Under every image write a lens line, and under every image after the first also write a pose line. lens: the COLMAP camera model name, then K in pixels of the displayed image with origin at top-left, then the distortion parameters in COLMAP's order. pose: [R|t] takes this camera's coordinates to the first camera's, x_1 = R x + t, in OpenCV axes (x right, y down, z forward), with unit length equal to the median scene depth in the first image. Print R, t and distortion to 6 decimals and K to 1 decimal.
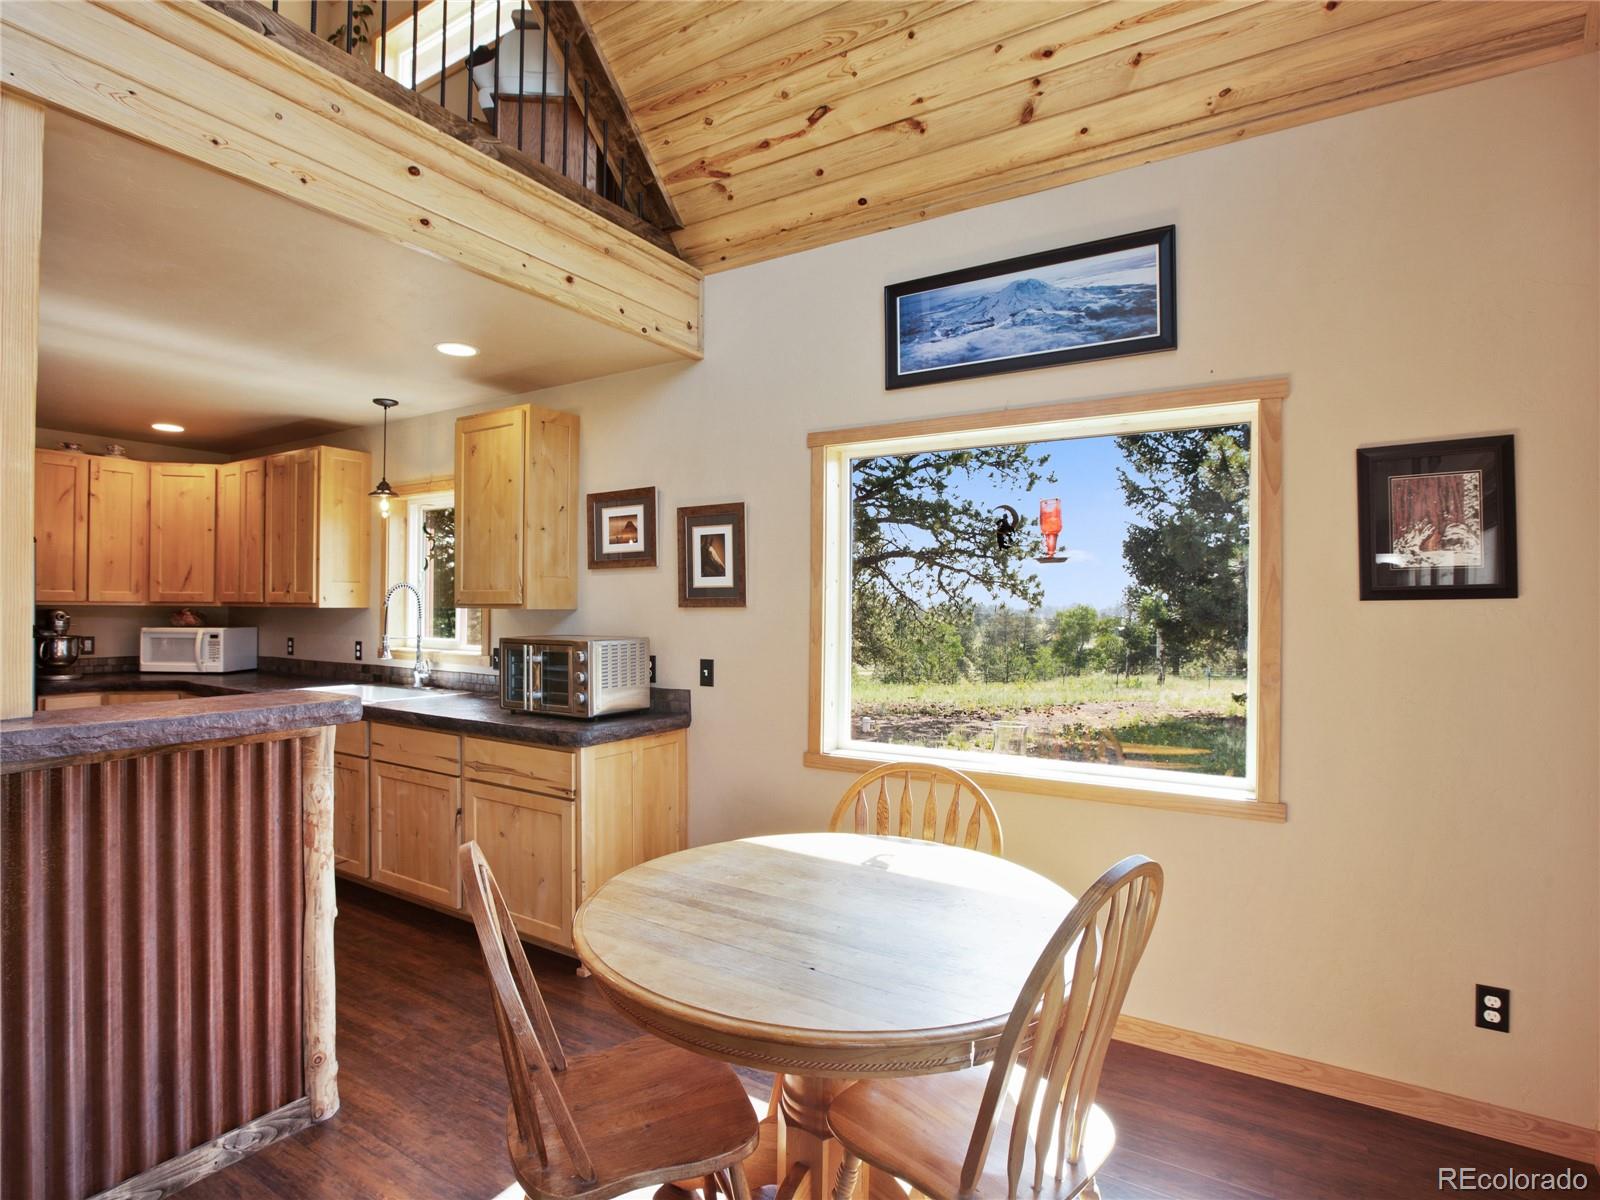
lens RADIAL K [[840.3, 0, 798.9], [0, 840.3, 605.8], [0, 0, 1]] dist [-0.068133, 0.031240]
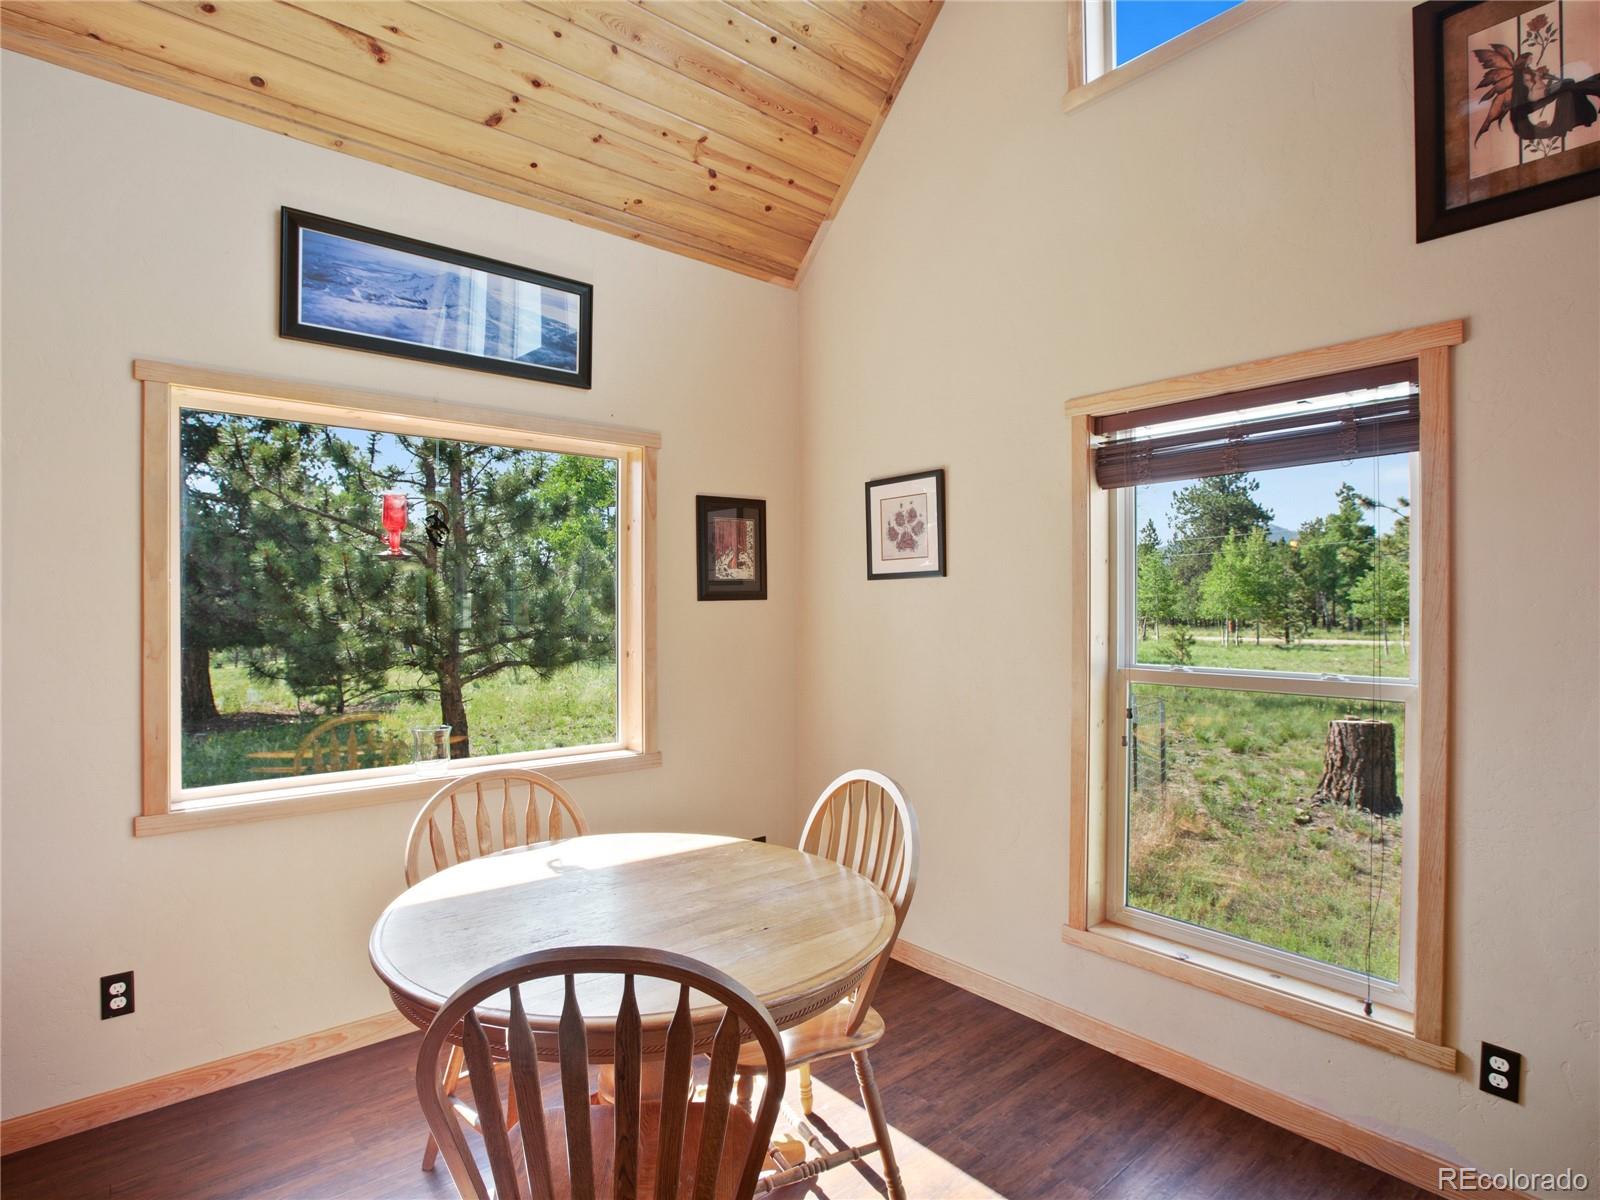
lens RADIAL K [[826.4, 0, 803.9], [0, 826.4, 609.9], [0, 0, 1]] dist [-0.063904, 0.022146]
pose [[0.295685, -0.010570, 0.955227, -0.429822], [0.001365, 0.999942, 0.010643, -0.003732], [-0.955285, -0.001843, 0.295682, 0.260811]]
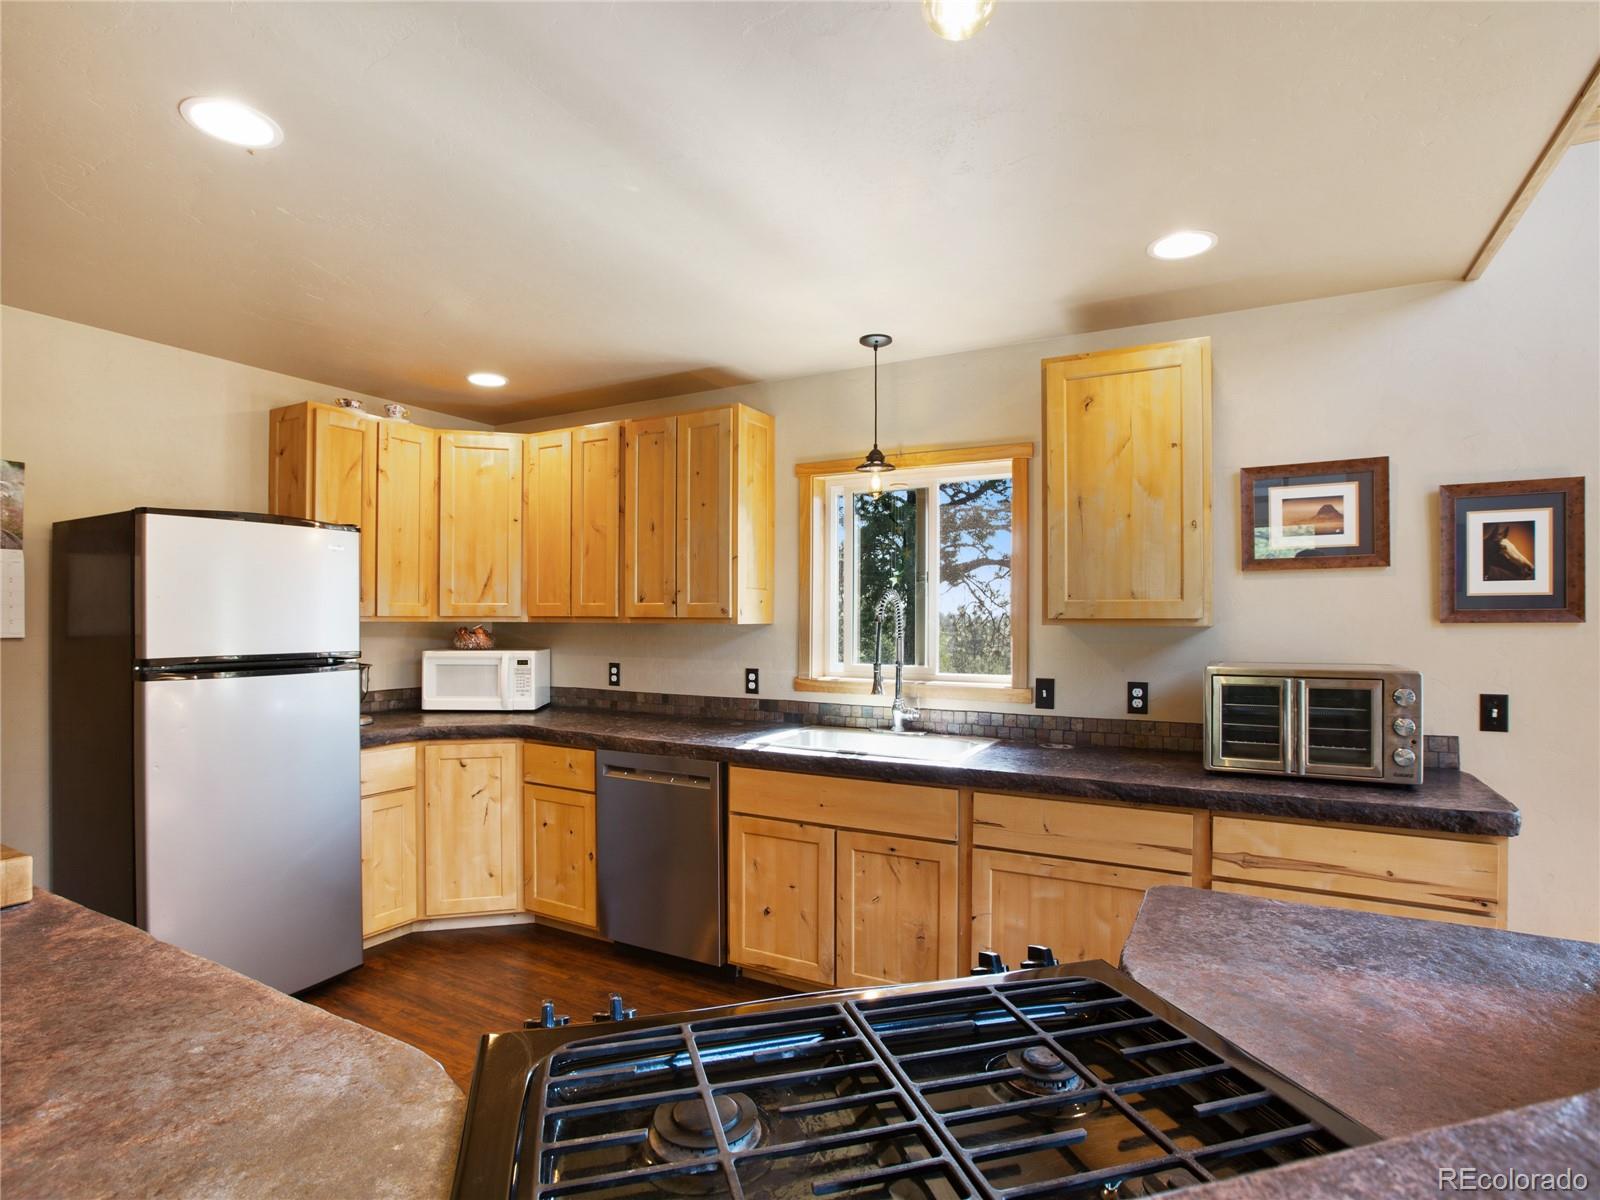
lens RADIAL K [[840.3, 0, 798.9], [0, 840.3, 605.8], [0, 0, 1]] dist [-0.068133, 0.031240]
pose [[0.998658, -0.002536, 0.051735, -0.756725], [0.003152, 0.999925, -0.011822, -0.006647], [-0.051701, 0.011969, 0.998591, 0.337550]]
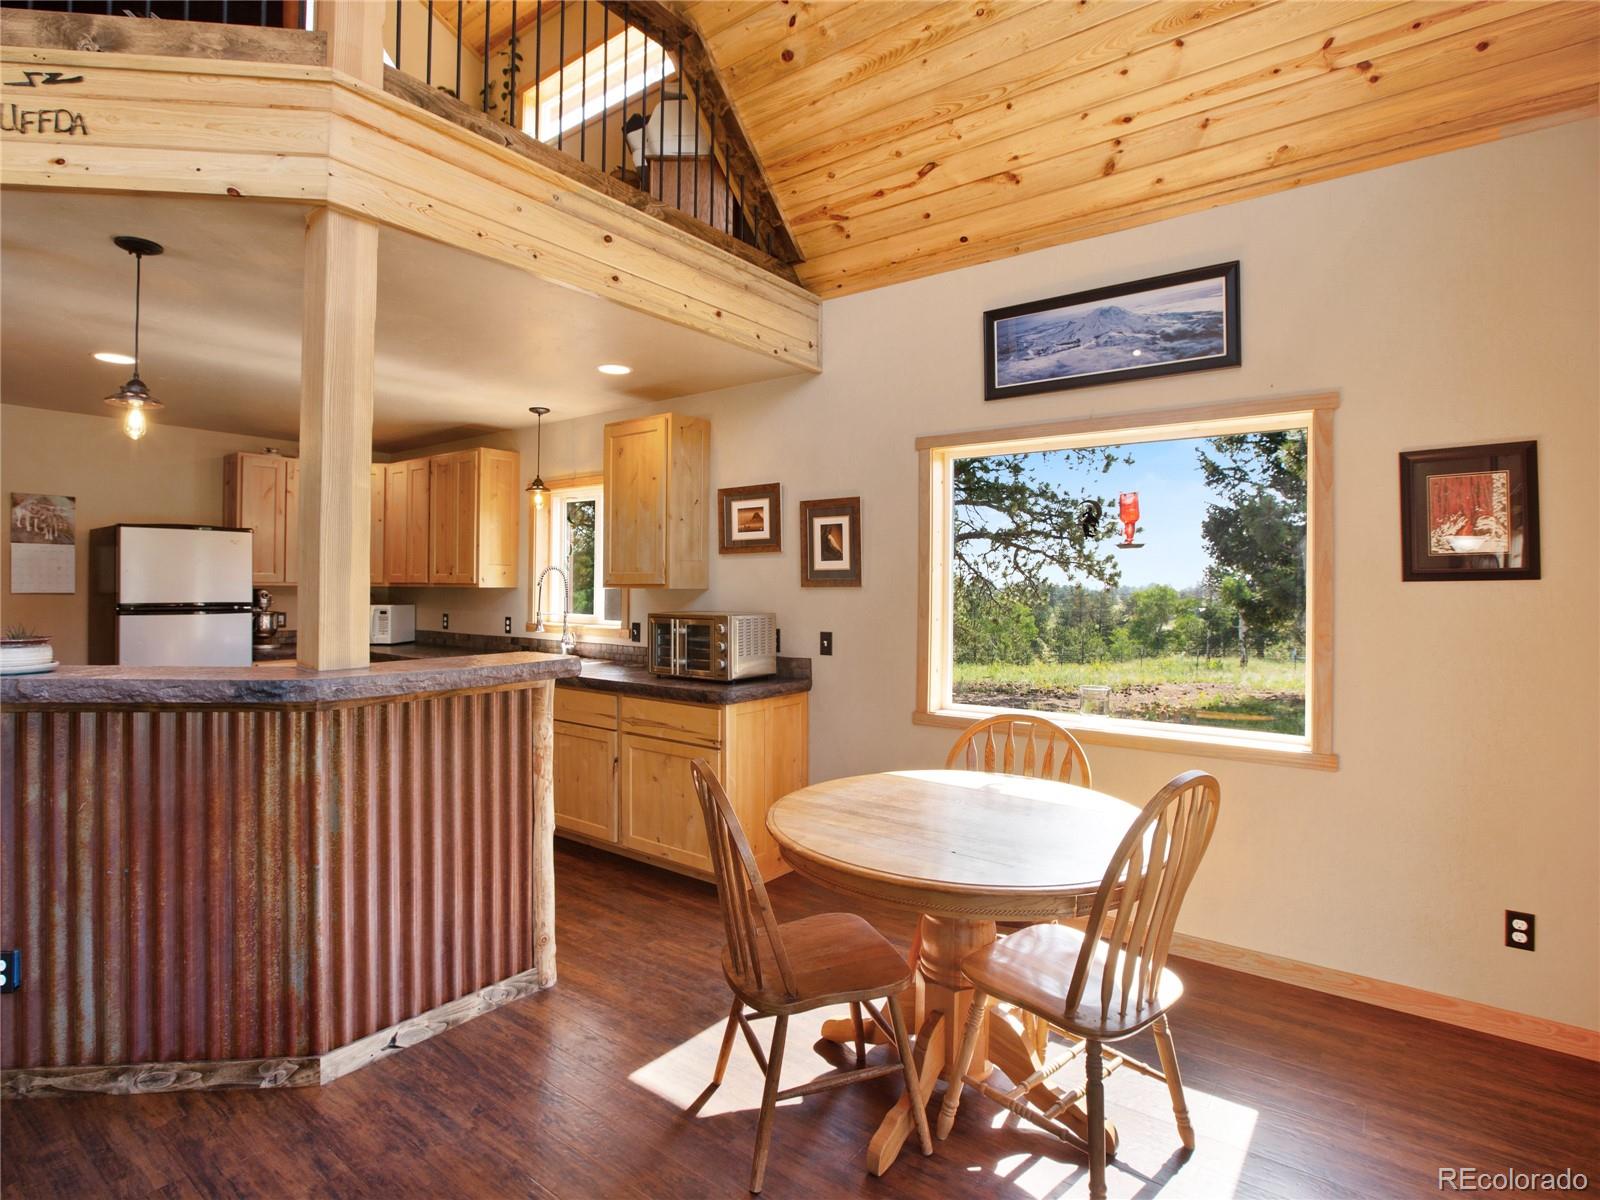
lens RADIAL K [[838.0, 0, 789.1], [0, 838.0, 583.0], [0, 0, 1]] dist [-0.068645, 0.030412]
pose [[0.995509, 0.000082, -0.094671, -0.051555], [-0.000436, 0.999993, -0.003725, 0.000098], [0.094670, 0.003750, 0.995502, -0.160070]]
